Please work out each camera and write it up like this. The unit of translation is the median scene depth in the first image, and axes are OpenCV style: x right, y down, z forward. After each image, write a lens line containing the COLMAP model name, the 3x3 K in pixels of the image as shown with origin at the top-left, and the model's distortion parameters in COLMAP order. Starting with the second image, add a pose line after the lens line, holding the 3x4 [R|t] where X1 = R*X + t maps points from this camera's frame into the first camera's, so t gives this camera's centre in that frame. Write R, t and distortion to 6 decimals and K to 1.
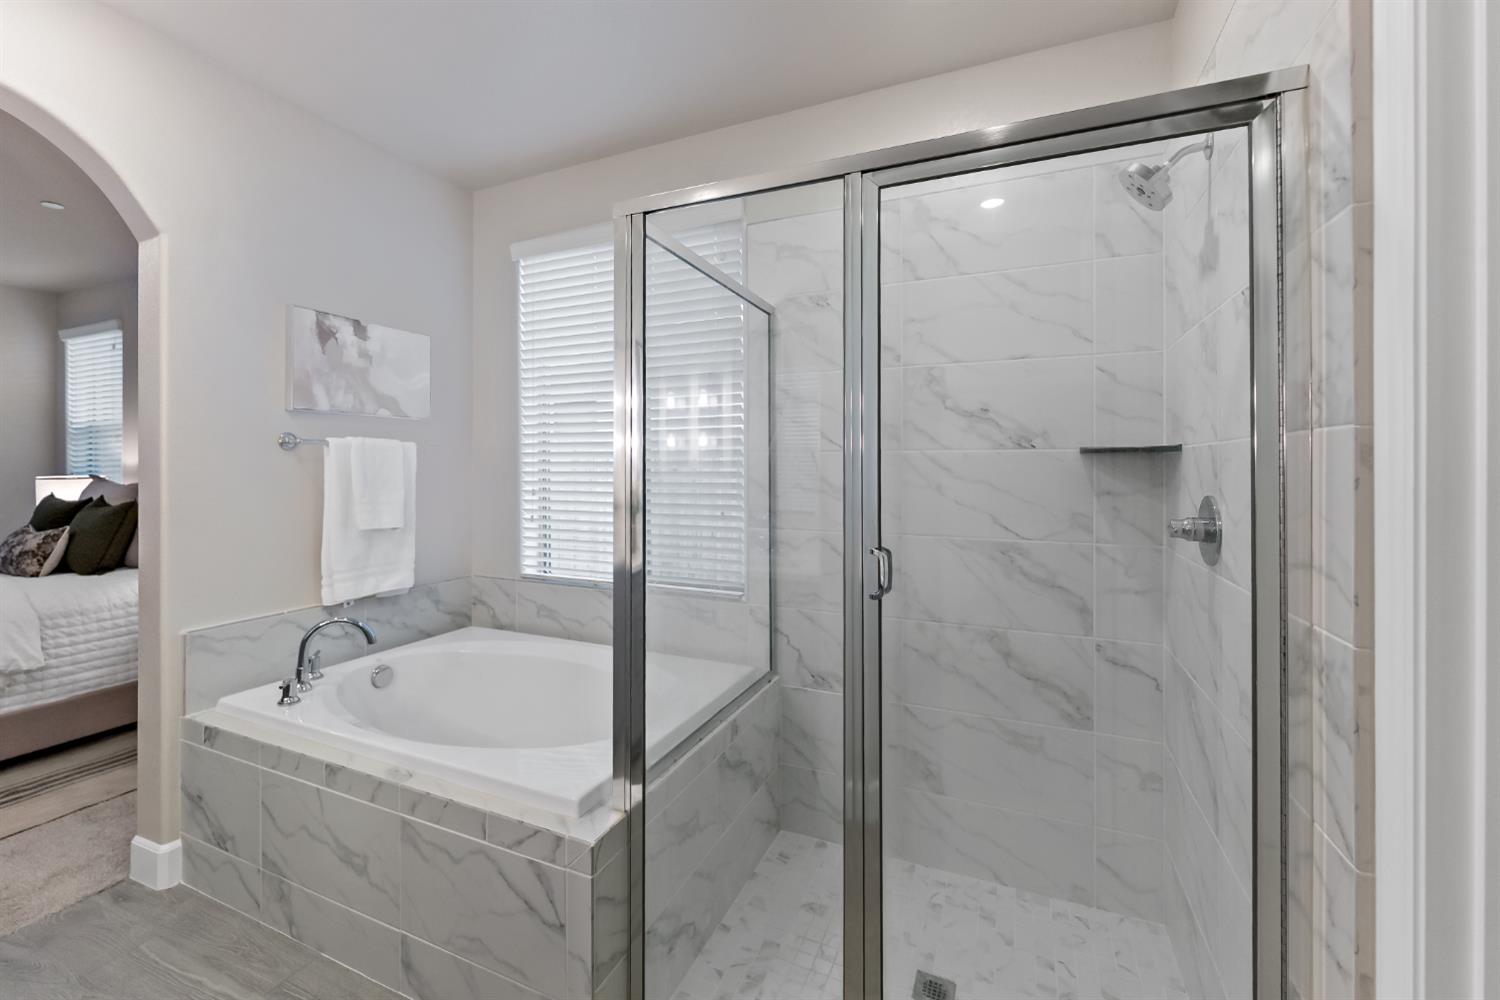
lens RADIAL K [[611.8, 0, 749.8], [0, 611.8, 468.6], [0, 0, 1]] dist [0.001487, 0.000190]
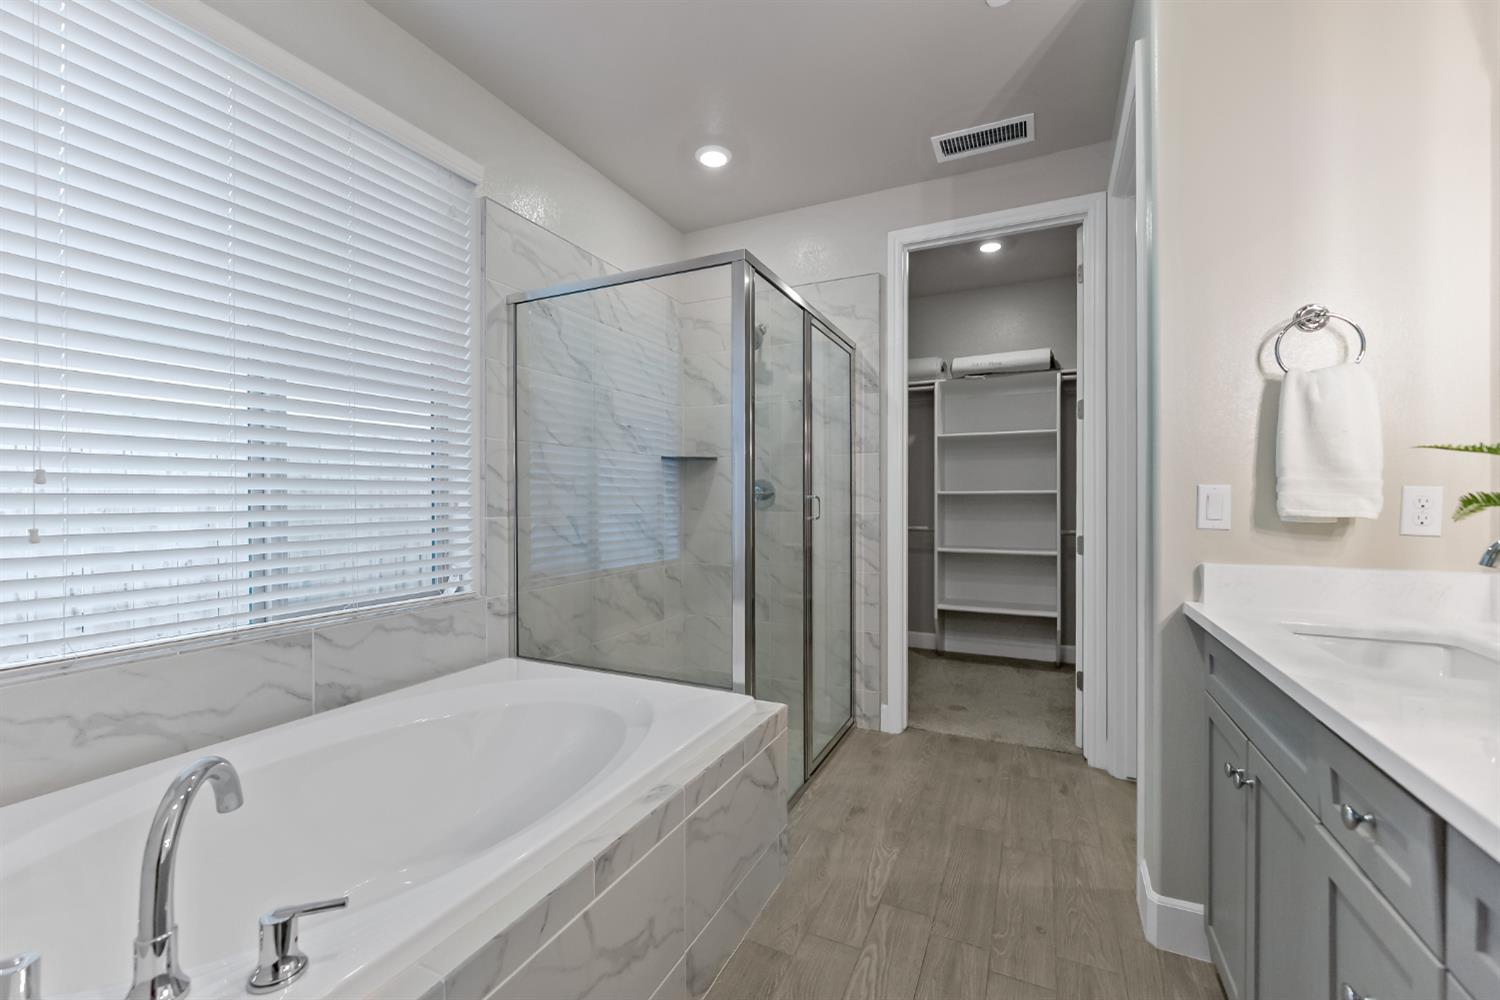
lens RADIAL K [[605.5, 0, 755.9], [0, 605.5, 489.3], [0, 0, 1]] dist [-0.001193, -0.000278]
pose [[0.027386, 0.011451, 0.999559, -1.177322], [0.000090, 0.999934, -0.011458, 0.081632], [-0.999625, 0.000404, 0.027383, 0.713727]]
